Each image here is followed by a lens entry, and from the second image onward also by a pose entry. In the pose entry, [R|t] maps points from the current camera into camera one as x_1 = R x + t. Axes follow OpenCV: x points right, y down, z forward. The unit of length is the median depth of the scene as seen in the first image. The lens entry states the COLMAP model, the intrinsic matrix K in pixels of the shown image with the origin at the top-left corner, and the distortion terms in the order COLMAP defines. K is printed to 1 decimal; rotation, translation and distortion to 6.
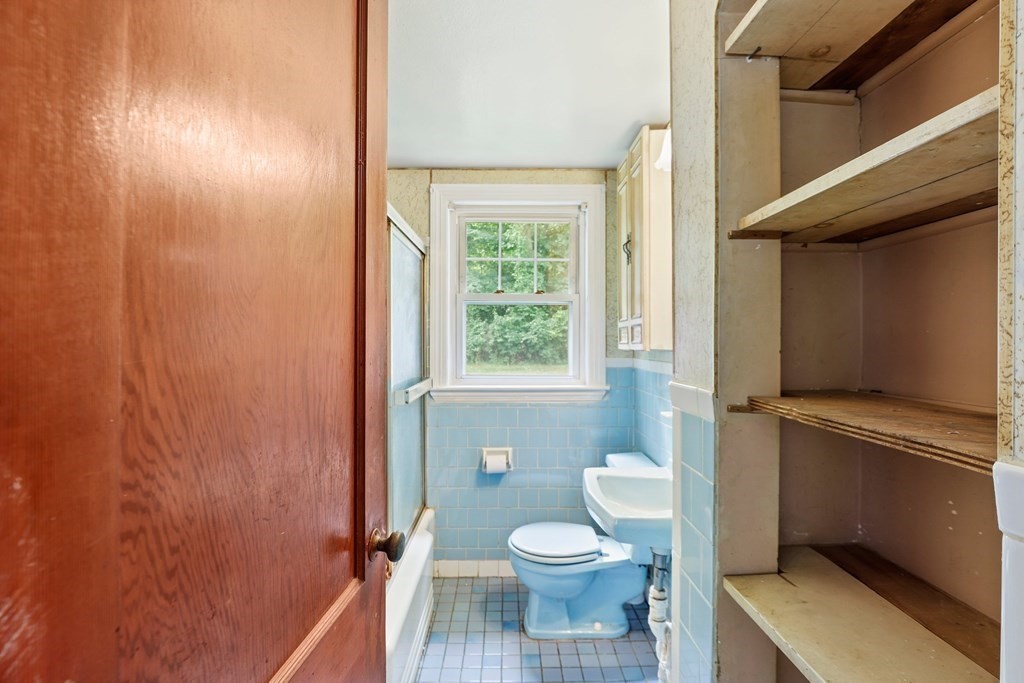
lens RADIAL K [[480.6, 0, 518.8], [0, 480.6, 336.6], [0, 0, 1]] dist [-0.020416, 0.004350]
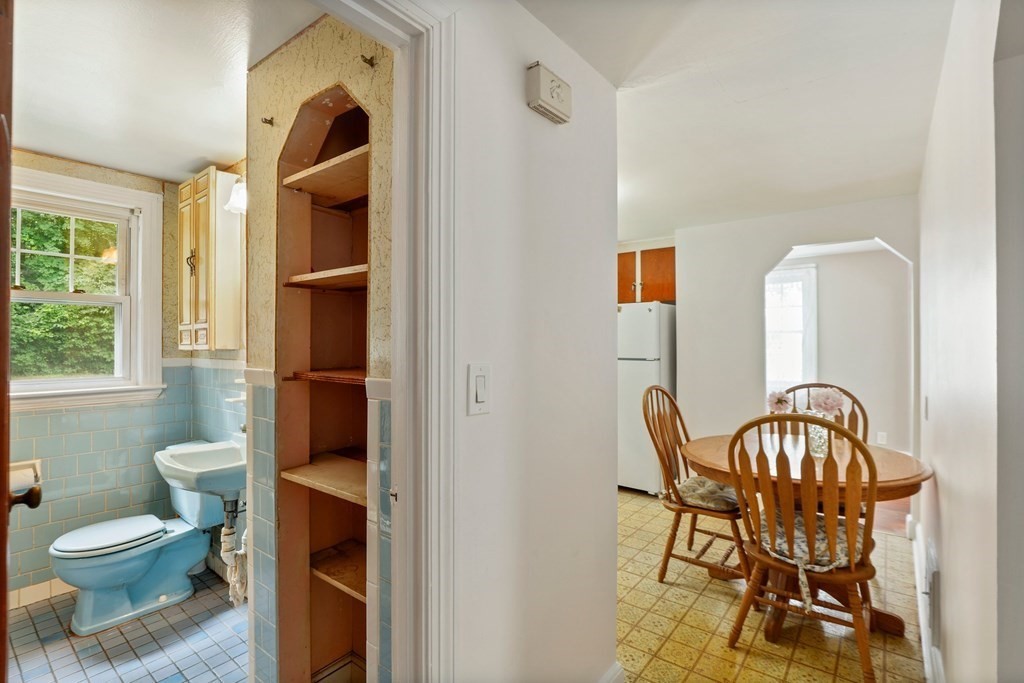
lens RADIAL K [[480.6, 0, 513.9], [0, 480.6, 338.9], [0, 0, 1]] dist [-0.020416, 0.004350]
pose [[0.641619, 0.001337, 0.767023, -0.159134], [-0.003437, 0.999993, 0.001132, -0.003040], [-0.767016, -0.003363, 0.641619, -0.340482]]
